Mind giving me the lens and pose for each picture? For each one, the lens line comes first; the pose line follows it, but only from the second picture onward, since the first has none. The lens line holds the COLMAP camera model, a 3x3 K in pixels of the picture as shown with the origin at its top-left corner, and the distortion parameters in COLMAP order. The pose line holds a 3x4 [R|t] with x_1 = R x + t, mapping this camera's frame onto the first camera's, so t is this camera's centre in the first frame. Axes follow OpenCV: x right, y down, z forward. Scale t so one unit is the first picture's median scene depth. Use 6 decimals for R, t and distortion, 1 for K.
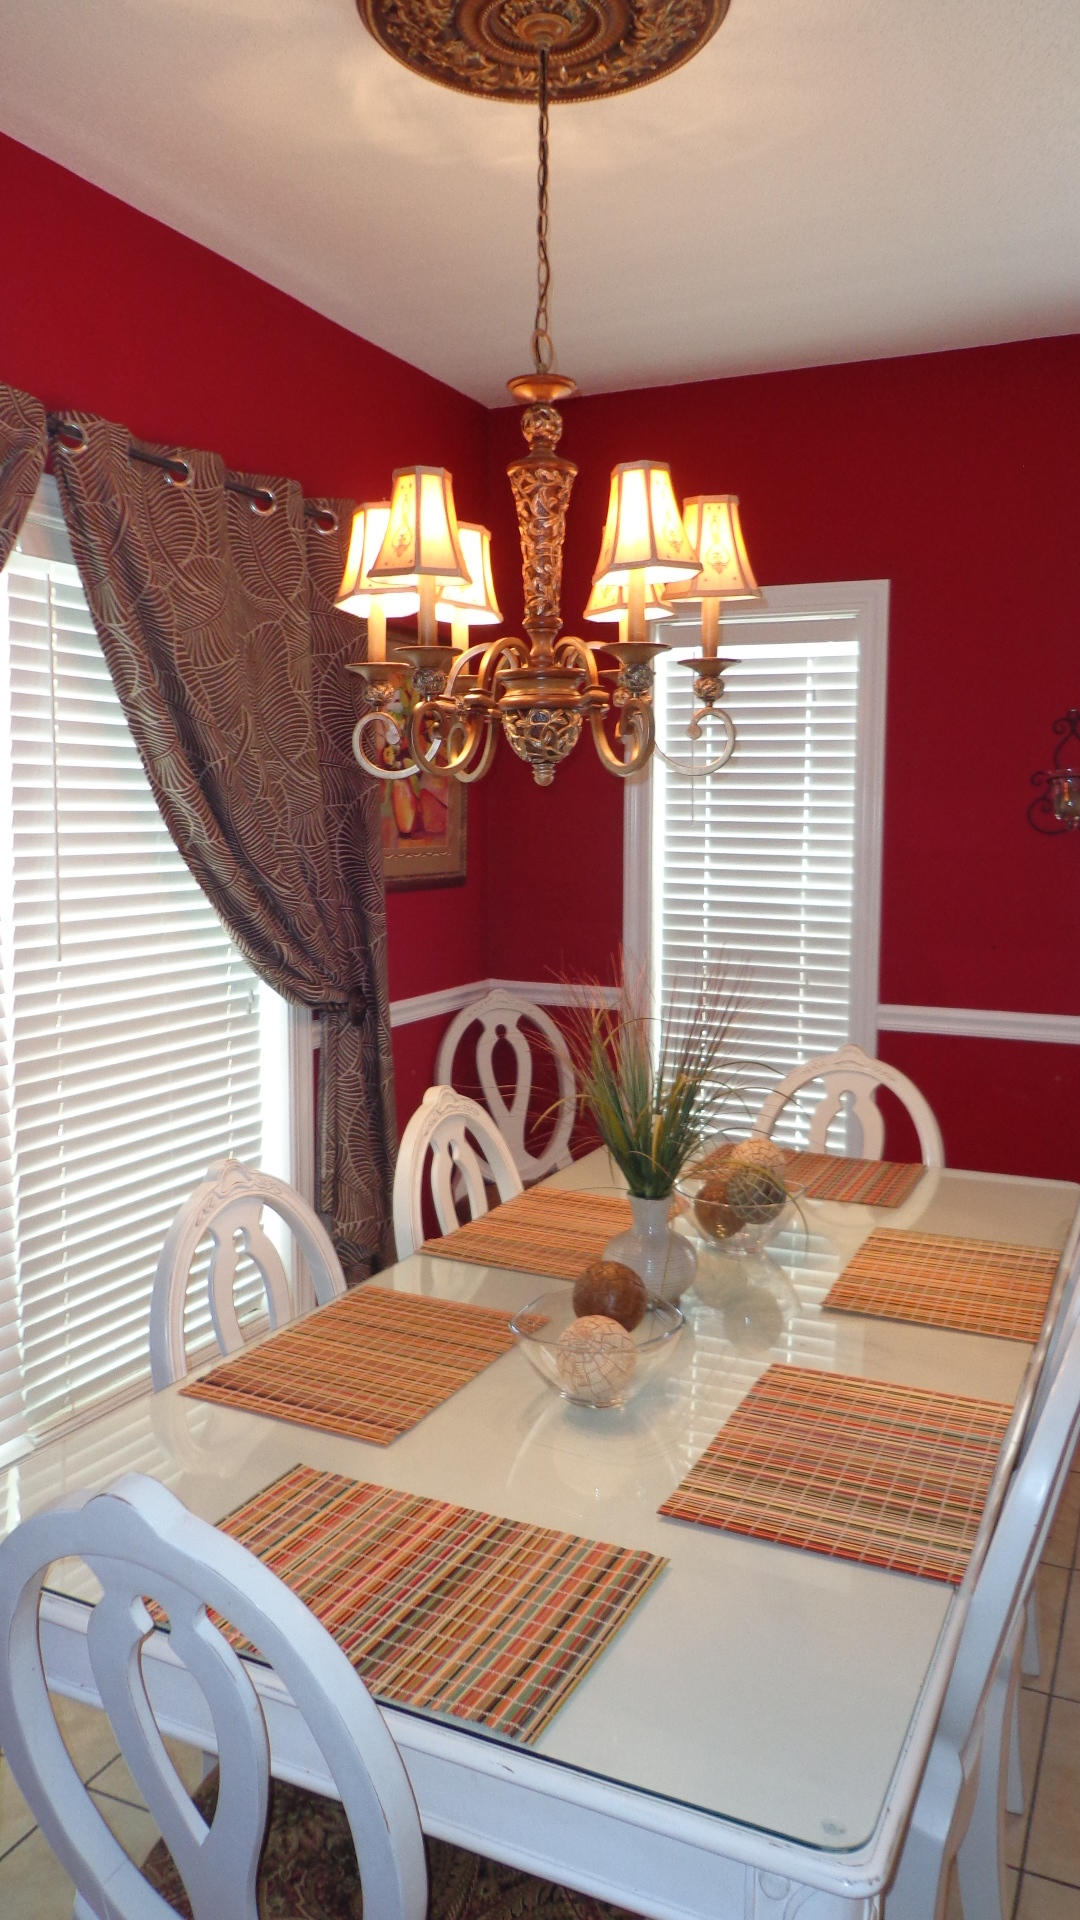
lens RADIAL K [[1407.8, 0, 539.1], [0, 1407.8, 959.8], [0, 0, 1]] dist [-0.016270, 0.016546]
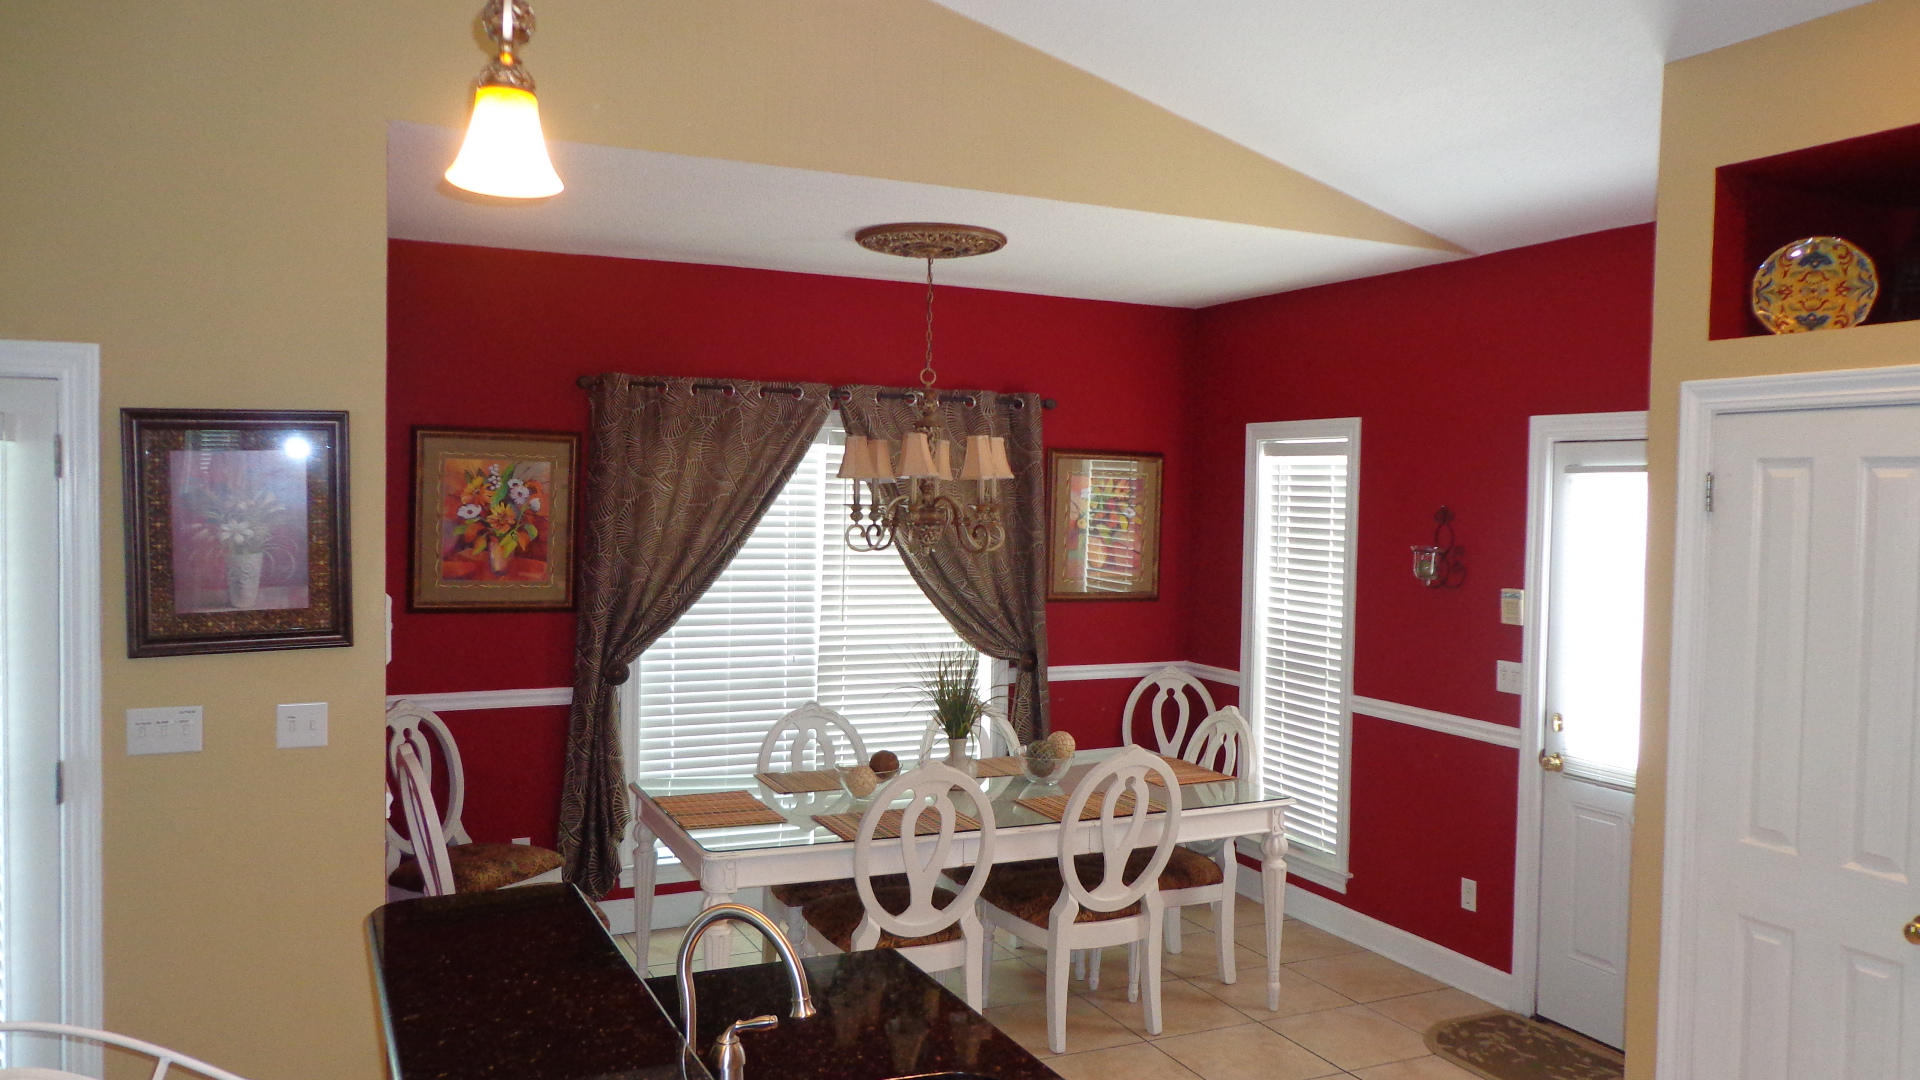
lens RADIAL K [[1407.8, 0, 960.6], [0, 1407.8, 541.9], [0, 0, 1]] dist [-0.016270, 0.016546]
pose [[0.776901, 0.030769, -0.628870, 0.867978], [-0.083317, 0.995046, -0.054244, -0.014186], [0.624086, 0.094538, 0.775616, -0.447540]]
